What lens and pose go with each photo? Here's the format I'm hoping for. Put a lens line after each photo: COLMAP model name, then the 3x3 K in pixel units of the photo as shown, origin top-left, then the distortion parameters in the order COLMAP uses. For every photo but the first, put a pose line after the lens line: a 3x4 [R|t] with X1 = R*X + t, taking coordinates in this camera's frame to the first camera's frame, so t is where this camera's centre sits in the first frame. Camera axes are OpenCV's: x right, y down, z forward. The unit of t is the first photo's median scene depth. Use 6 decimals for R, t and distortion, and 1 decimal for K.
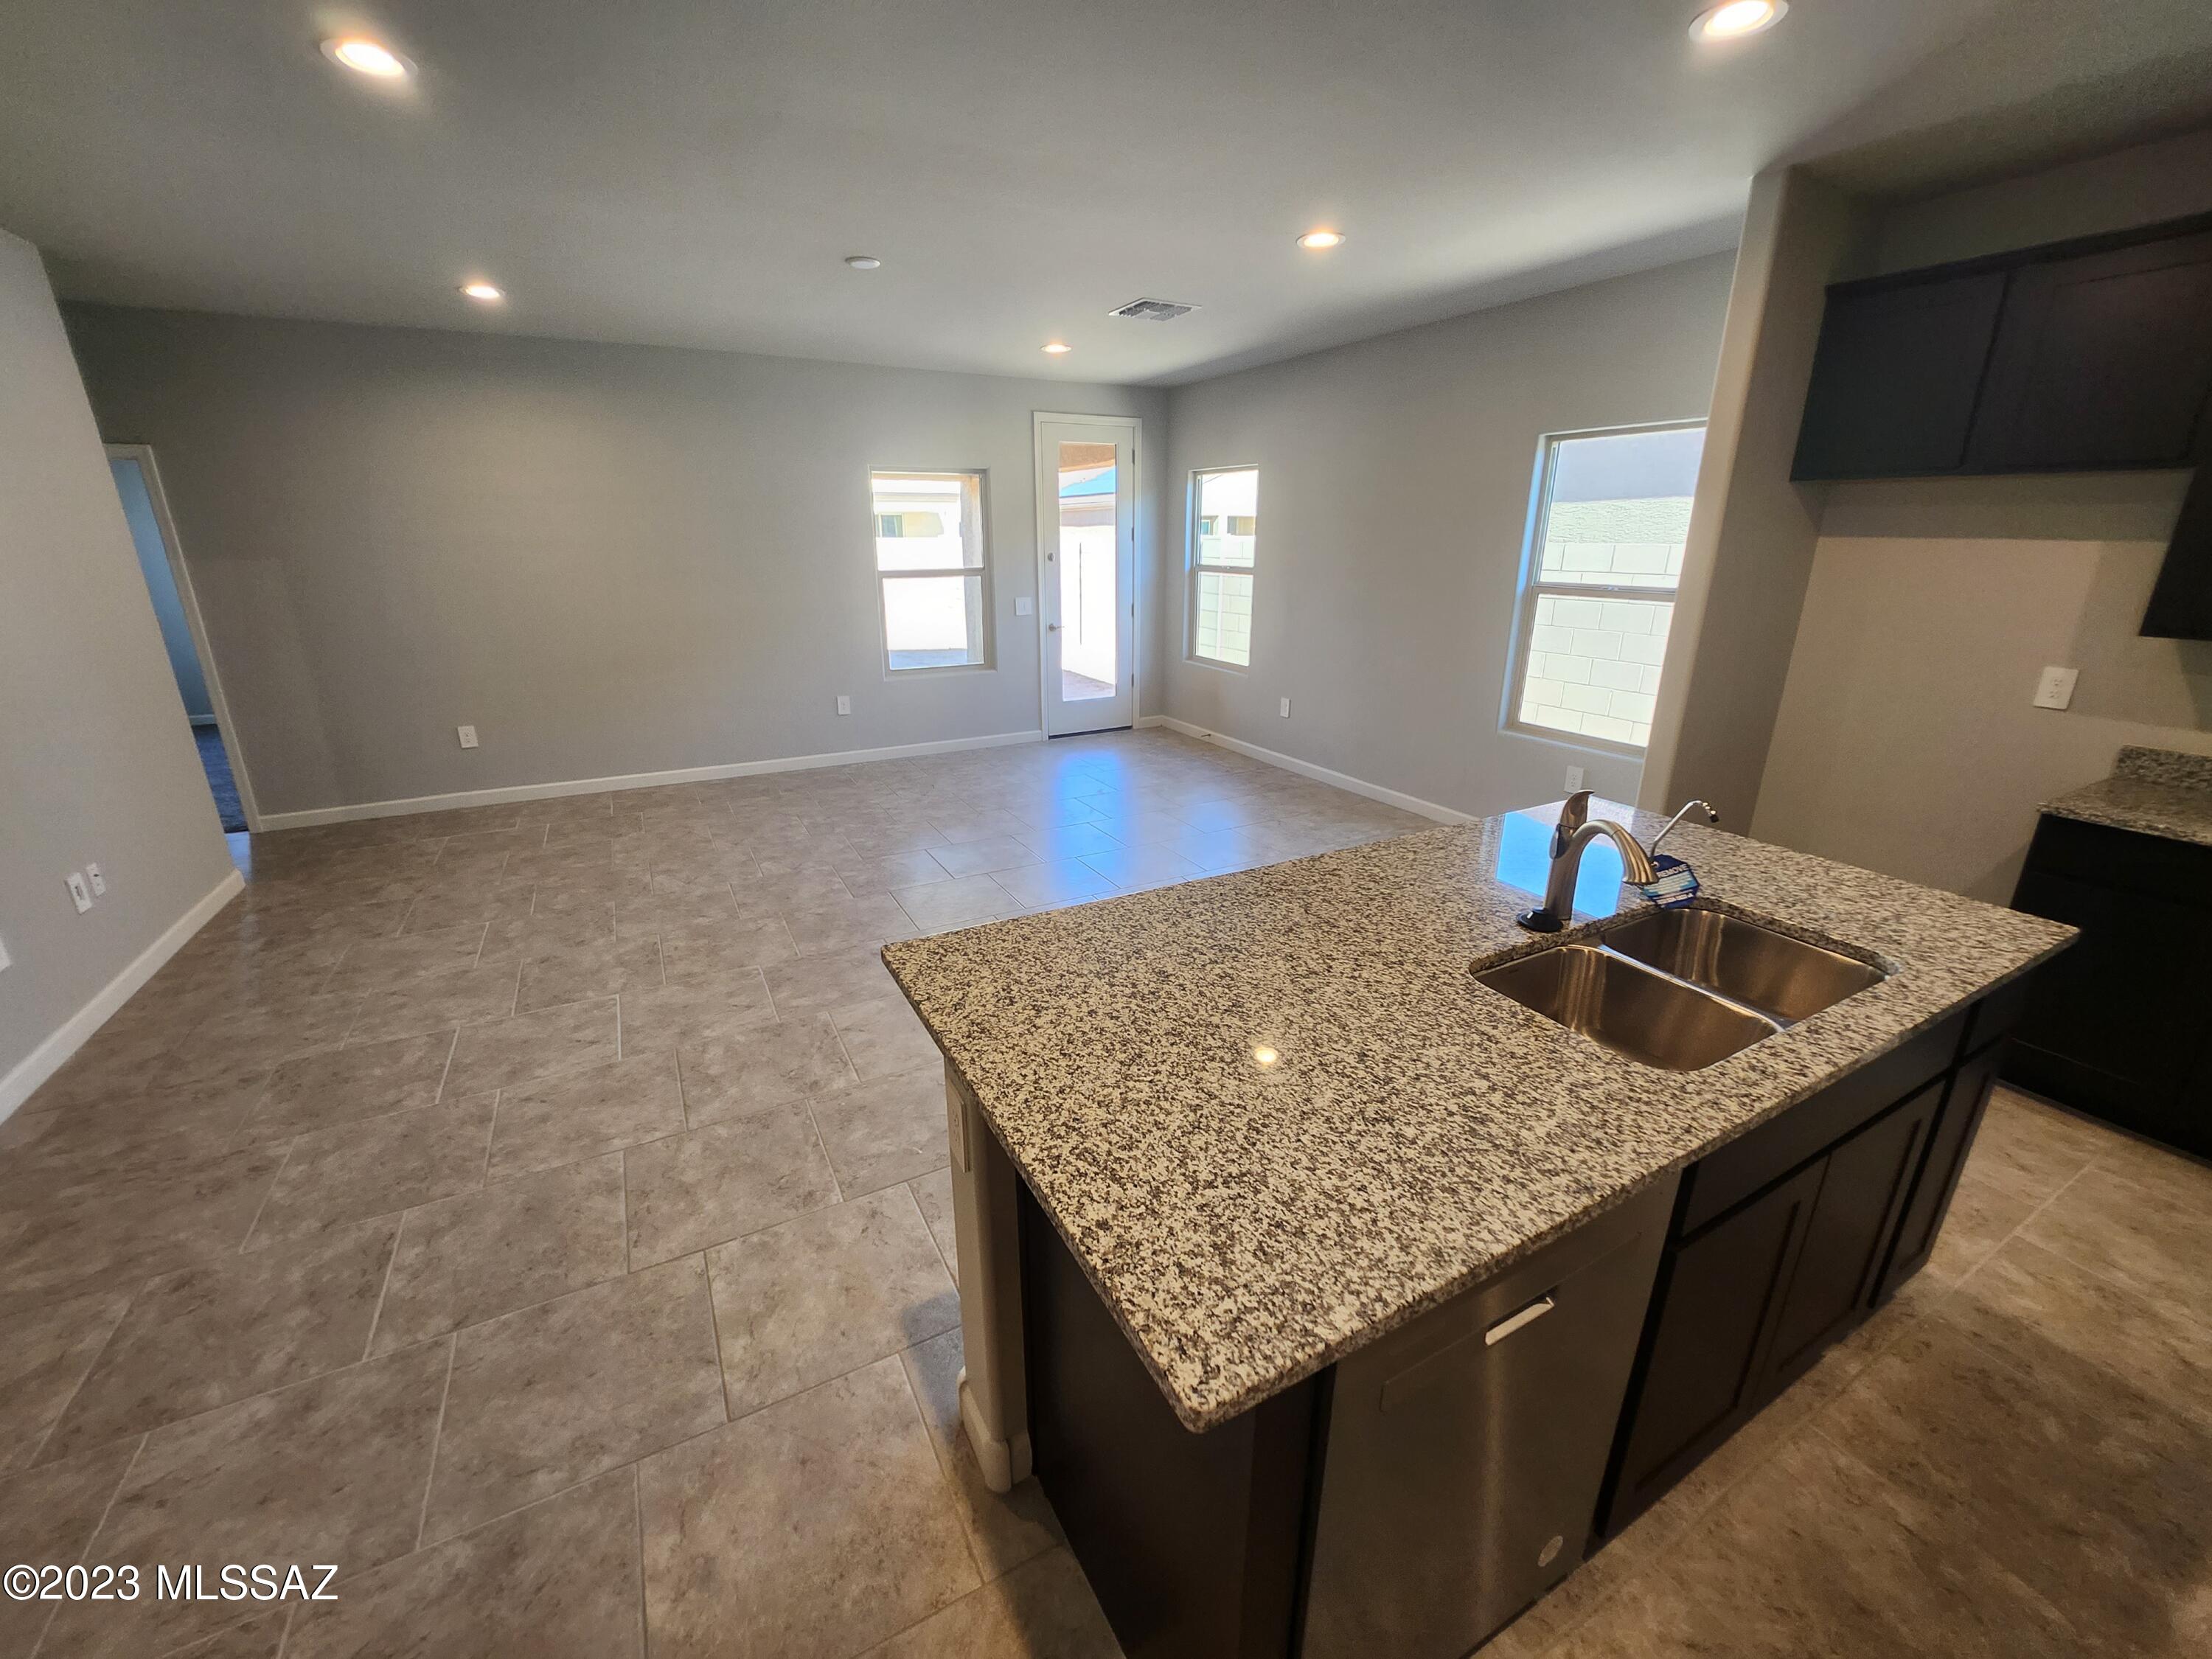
lens RADIAL K [[883.1, 0, 1107.4], [0, 883.1, 826.0], [0, 0, 1]] dist [-0.015224, -0.001785]
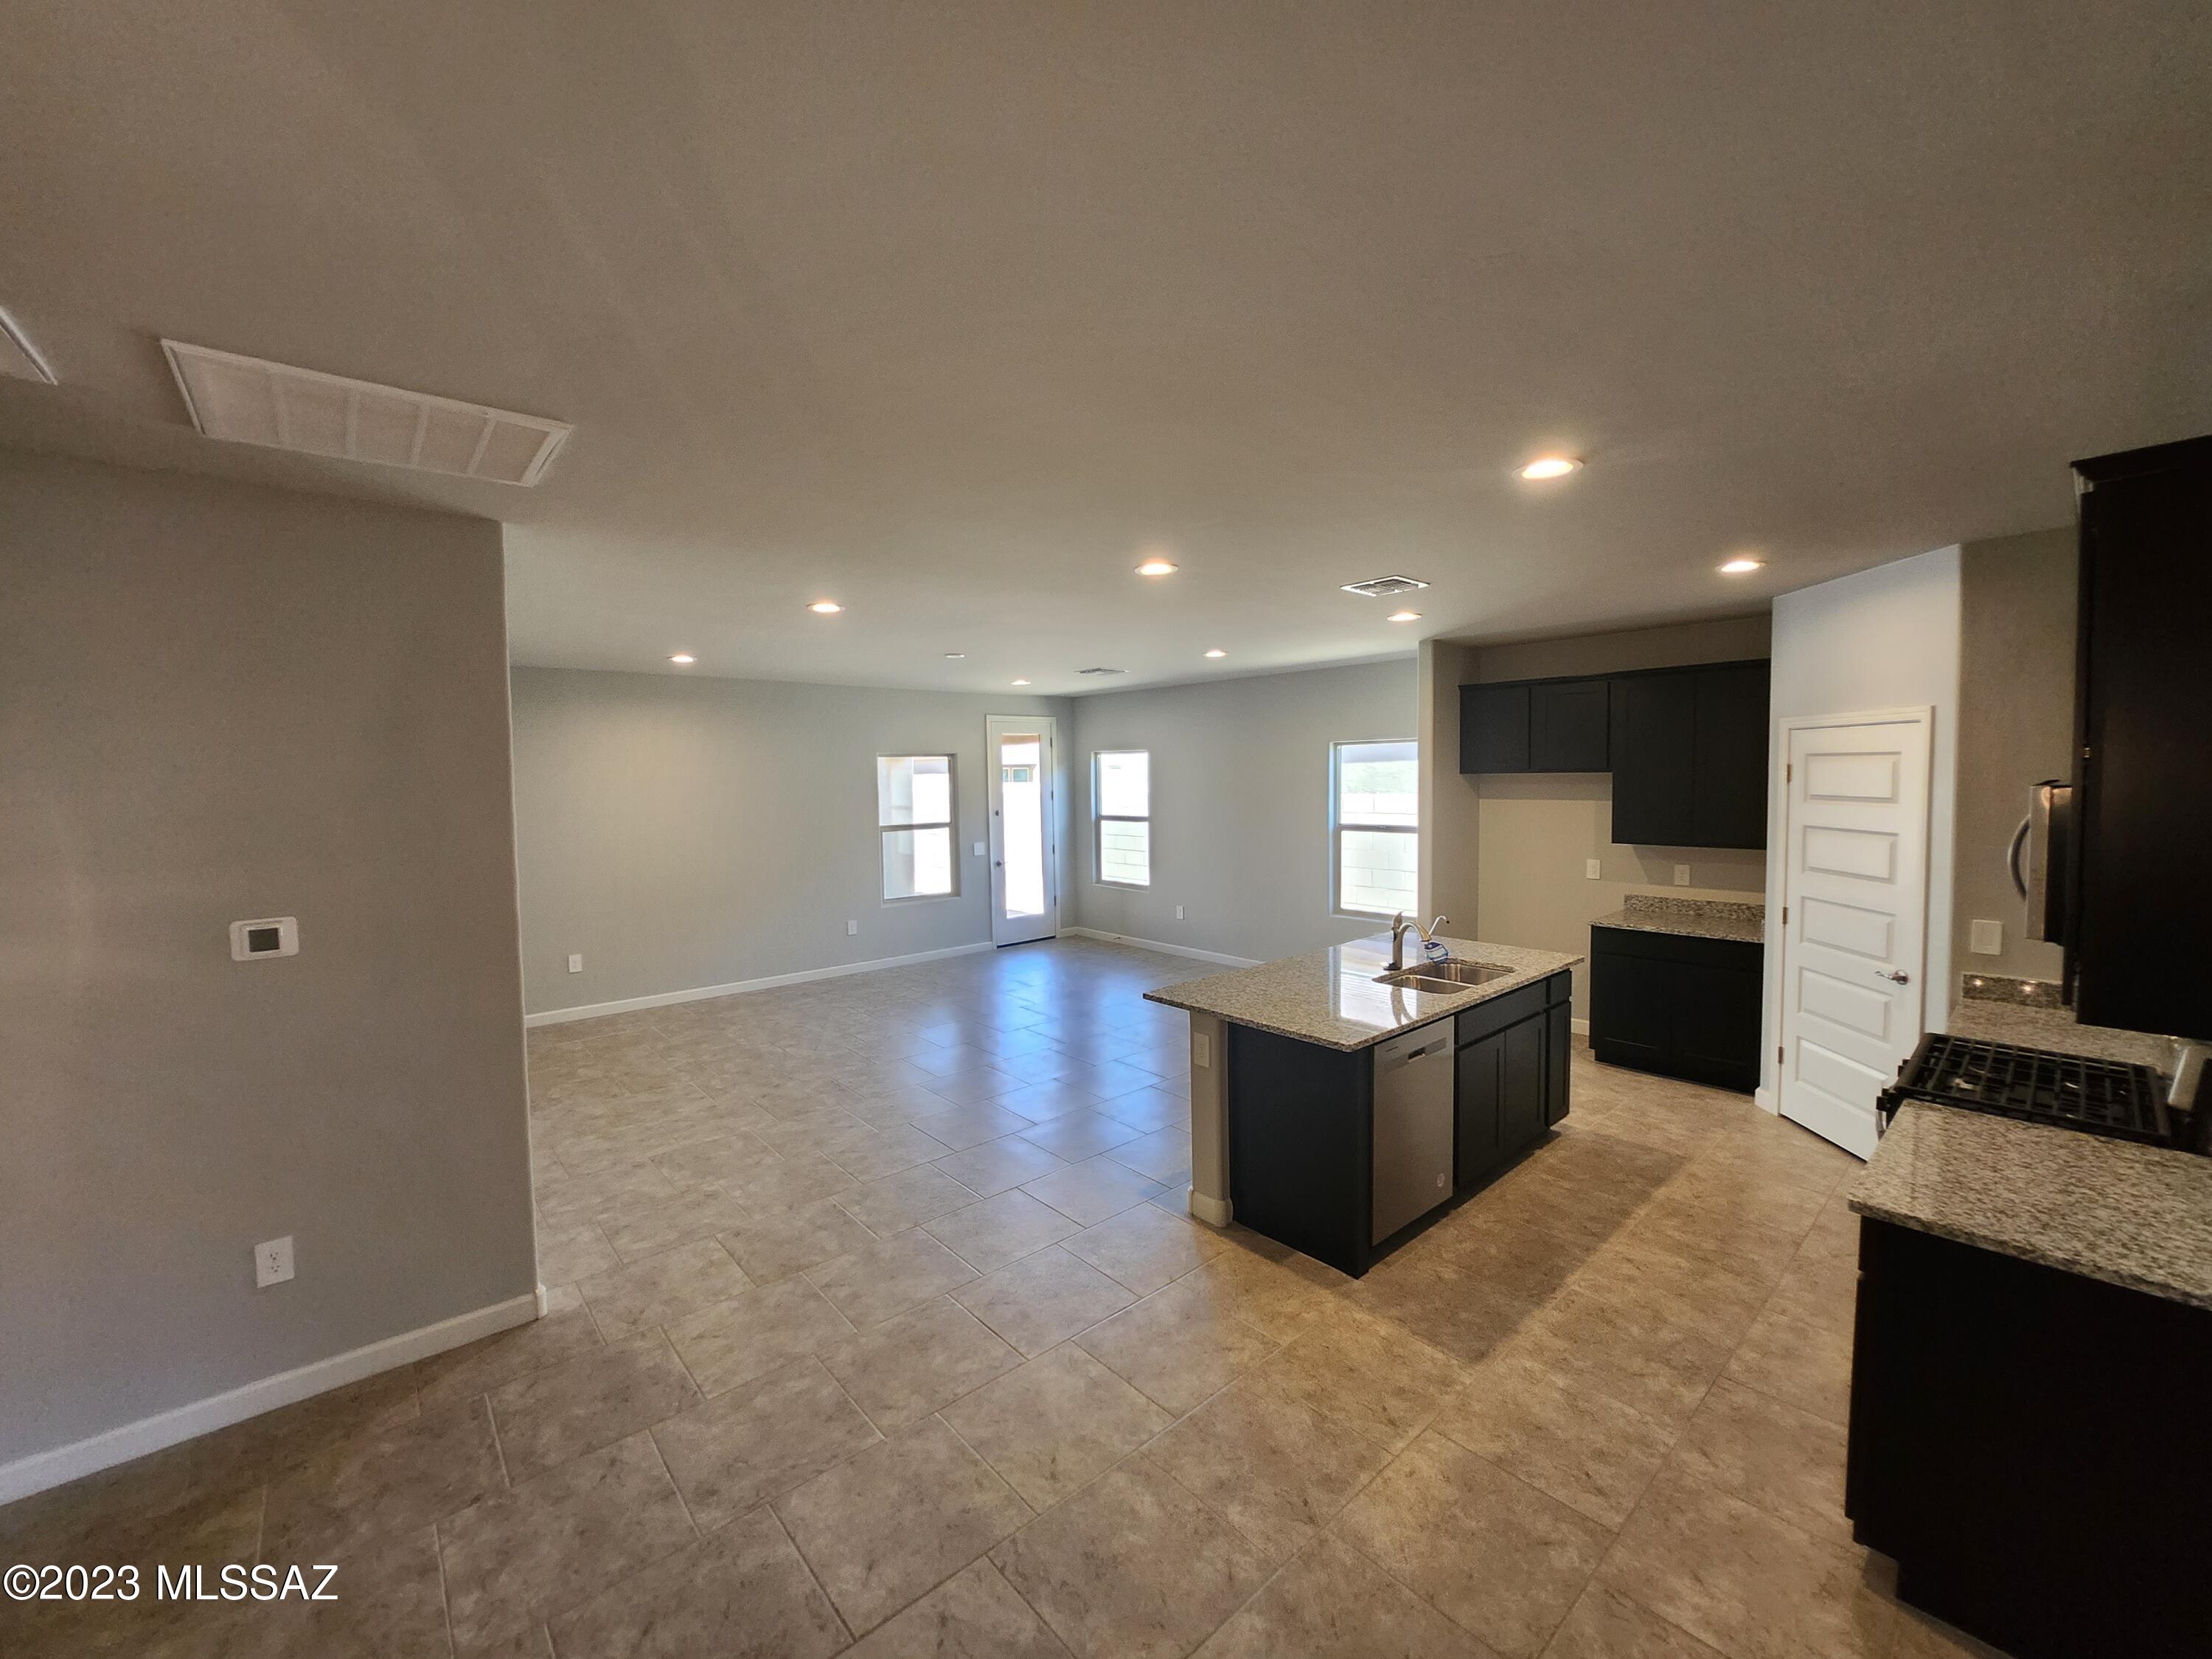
lens RADIAL K [[883.1, 0, 1103.8], [0, 883.1, 818.9], [0, 0, 1]] dist [-0.015224, -0.001785]
pose [[0.975088, -0.026305, 0.220251, -0.412806], [0.083928, 0.962876, -0.256566, 0.135714], [-0.205325, 0.268660, 0.941097, -0.632882]]
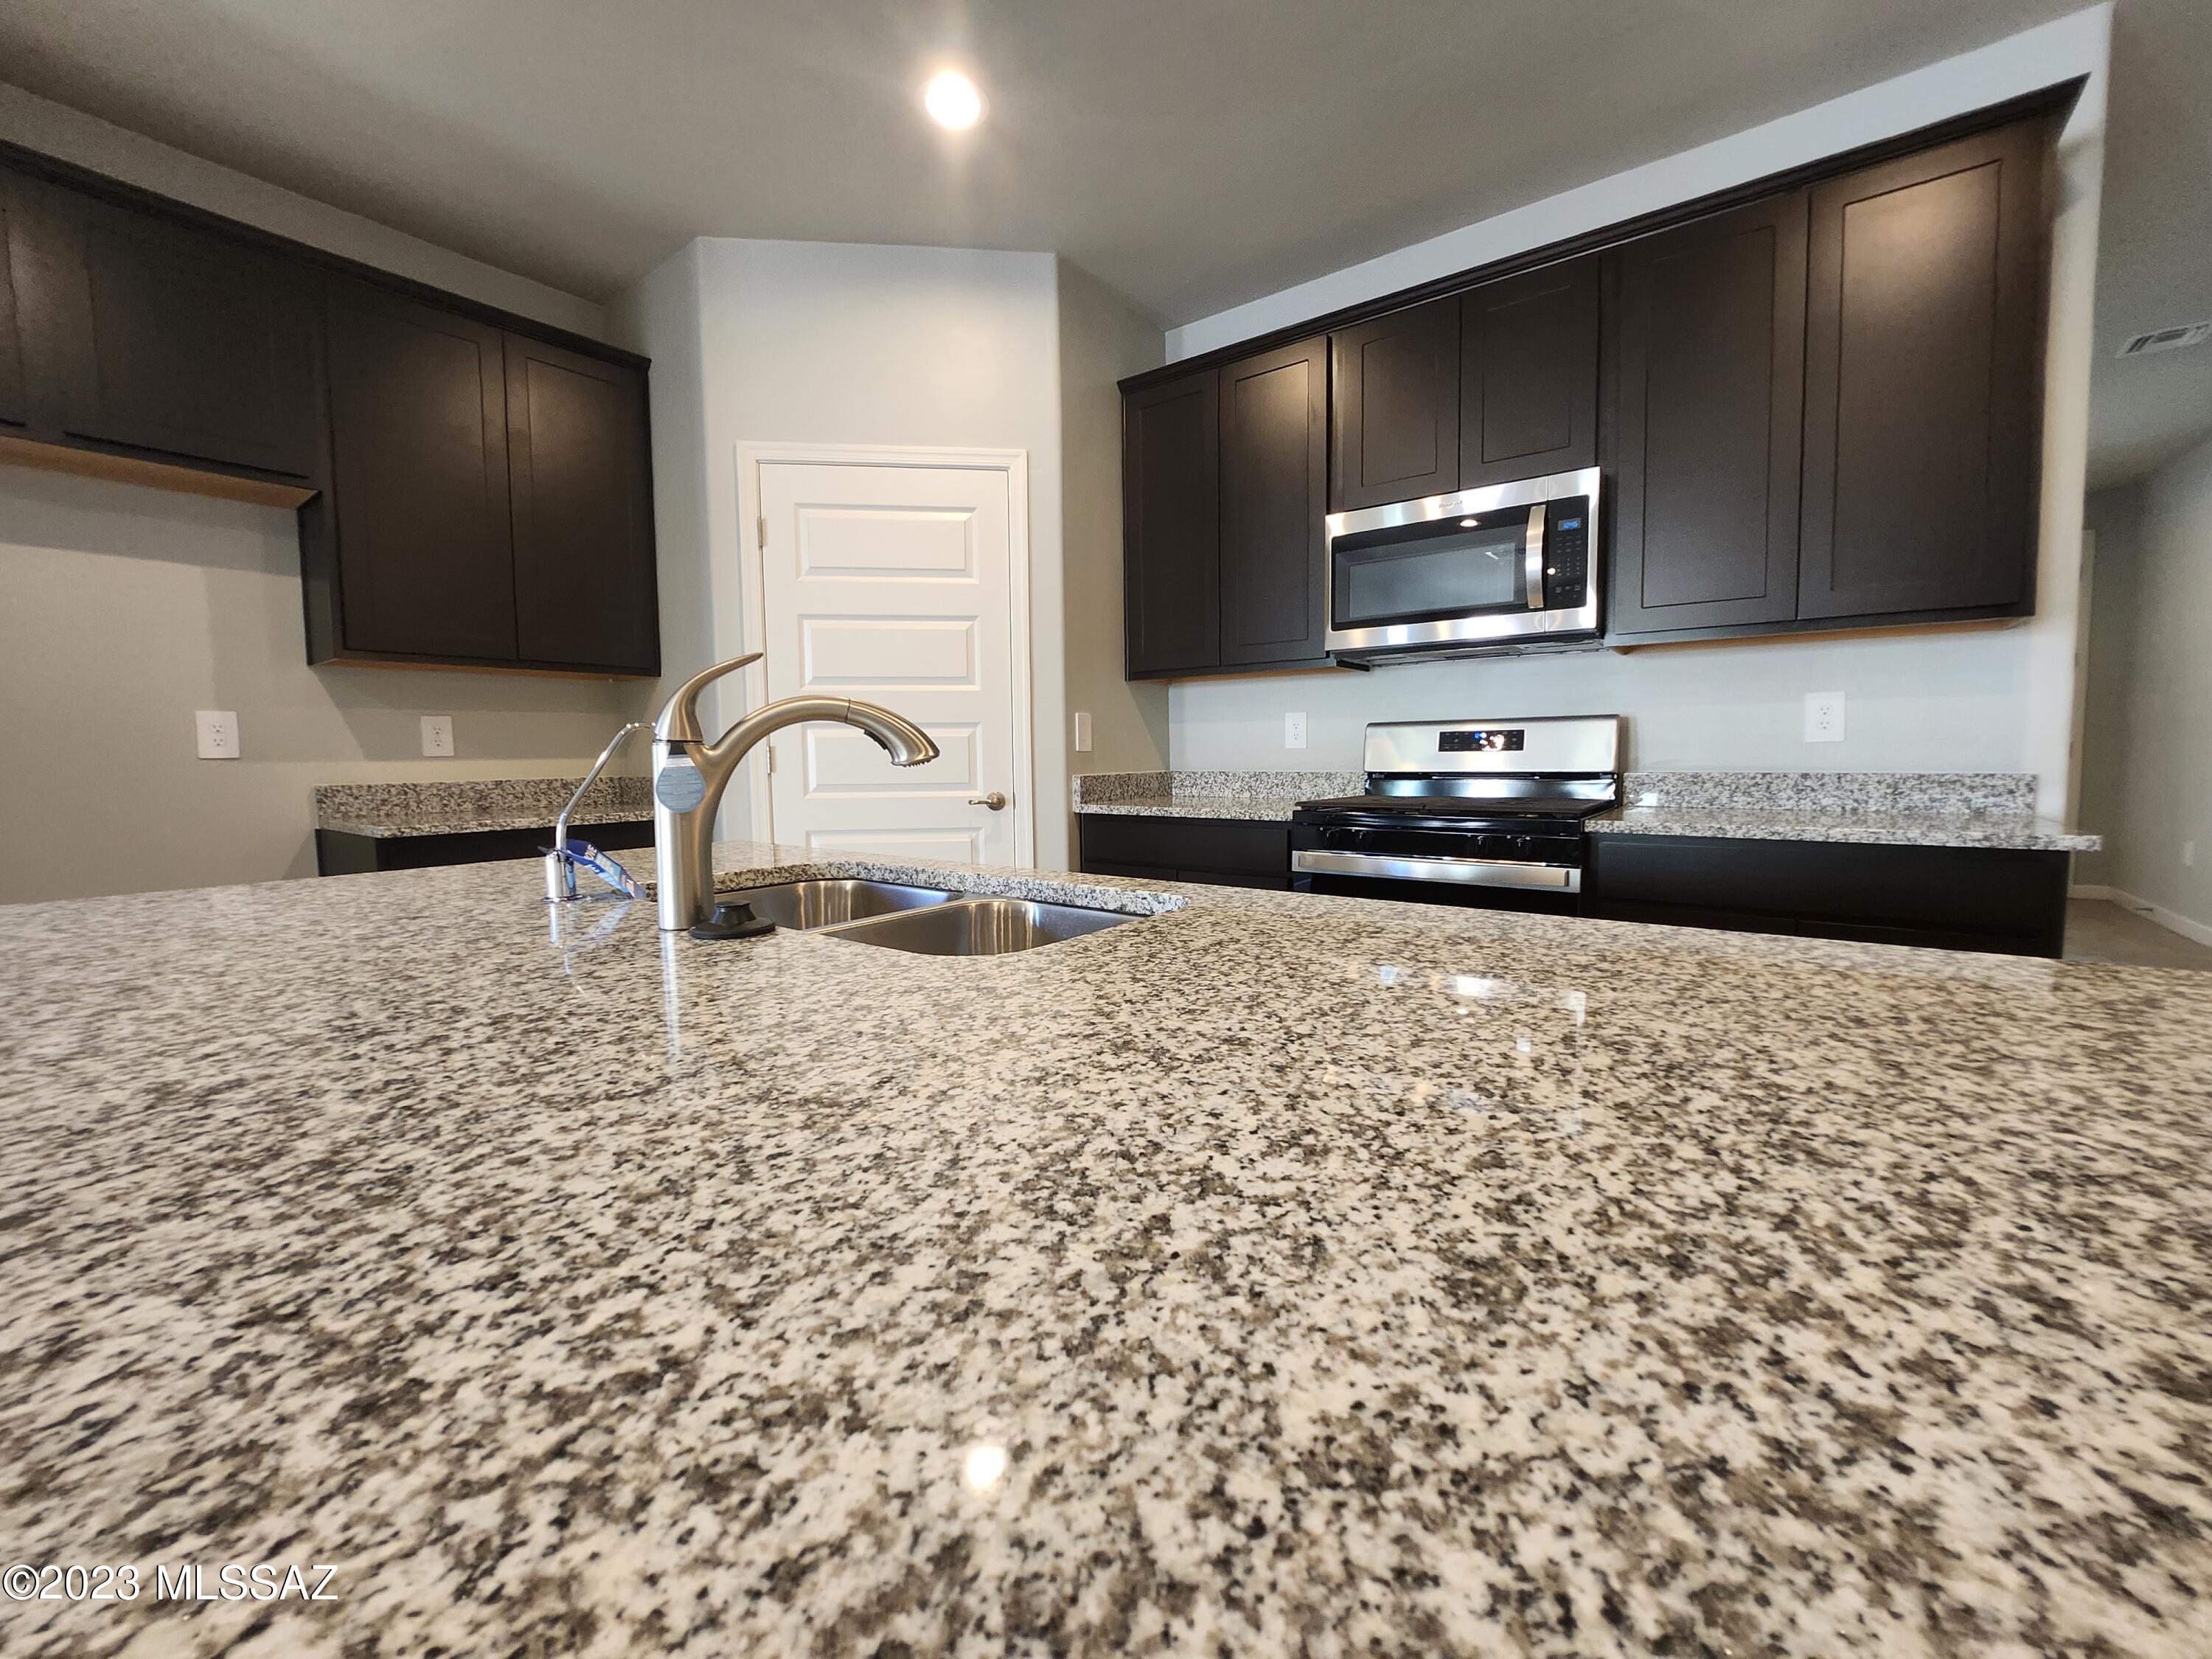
lens RADIAL K [[883.1, 0, 1104.7], [0, 883.1, 819.5], [0, 0, 1]] dist [-0.015224, -0.001785]
pose [[-0.411669, -0.060606, 0.909316, -0.030197], [0.297715, 0.934099, 0.197040, 0.007010], [-0.861333, 0.351832, -0.366496, 0.494193]]
